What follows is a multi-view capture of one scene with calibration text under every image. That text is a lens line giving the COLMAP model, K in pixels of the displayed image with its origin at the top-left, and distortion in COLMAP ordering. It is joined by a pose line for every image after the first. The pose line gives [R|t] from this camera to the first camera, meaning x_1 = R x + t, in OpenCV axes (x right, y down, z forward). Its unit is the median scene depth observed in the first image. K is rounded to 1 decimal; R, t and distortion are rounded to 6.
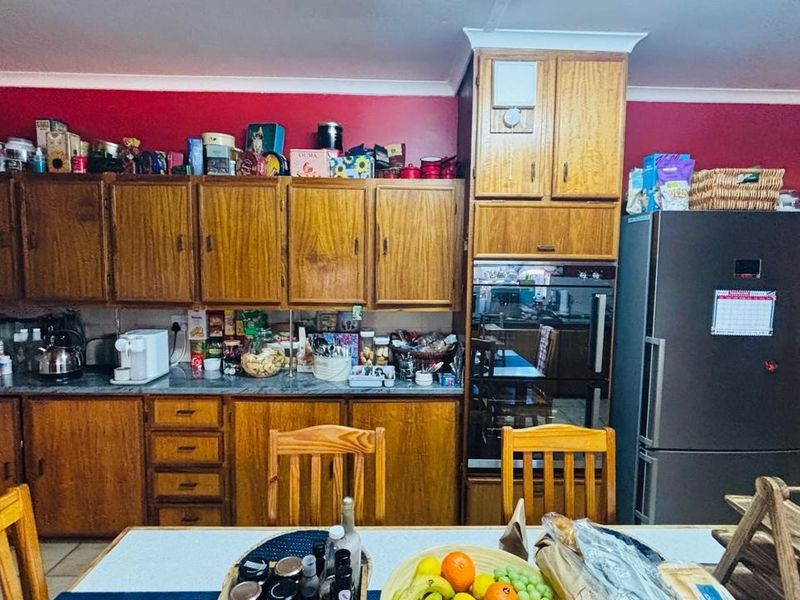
lens RADIAL K [[429.5, 0, 400.0], [0, 429.5, 300.0], [0, 0, 1]] dist [-0.001354, -0.000681]
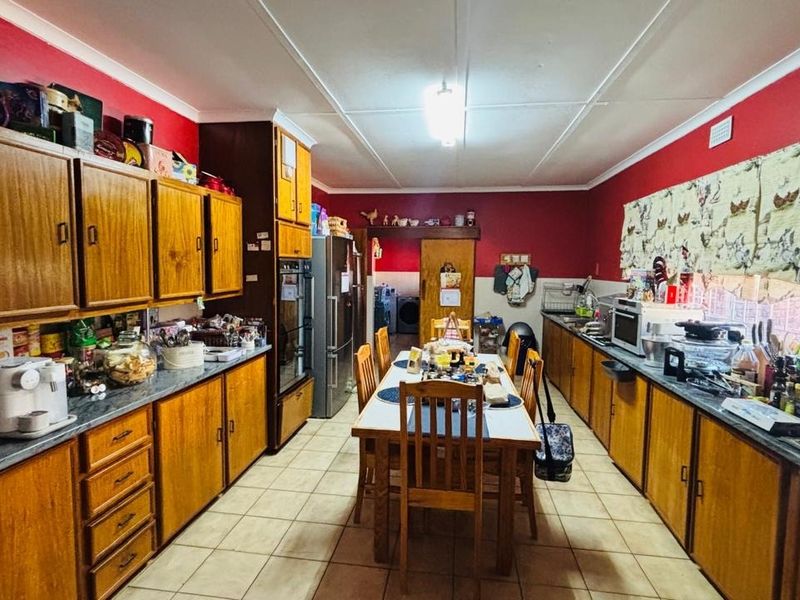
lens RADIAL K [[429.5, 0, 400.0], [0, 429.5, 300.0], [0, 0, 1]] dist [-0.001354, -0.000681]
pose [[0.159534, -0.092274, 0.982870, -1.215771], [0.063732, 0.994508, 0.083022, -0.041449], [-0.985133, 0.049395, 0.164538, 0.303394]]
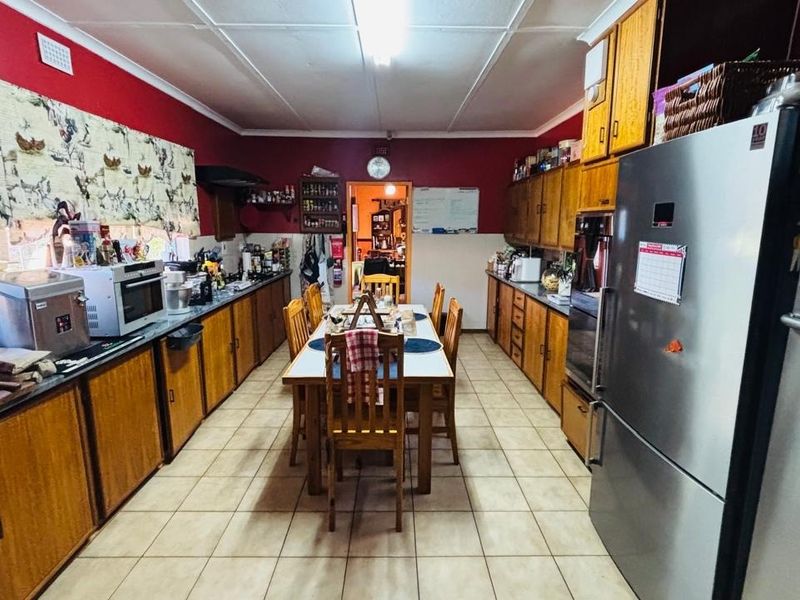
lens RADIAL K [[429.5, 0, 400.0], [0, 429.5, 300.0], [0, 0, 1]] dist [-0.001354, -0.000681]
pose [[-0.008803, 0.162179, -0.986722, 1.428520], [-0.079272, 0.983542, 0.162363, -0.007987], [0.996814, 0.079649, 0.004198, 0.454141]]
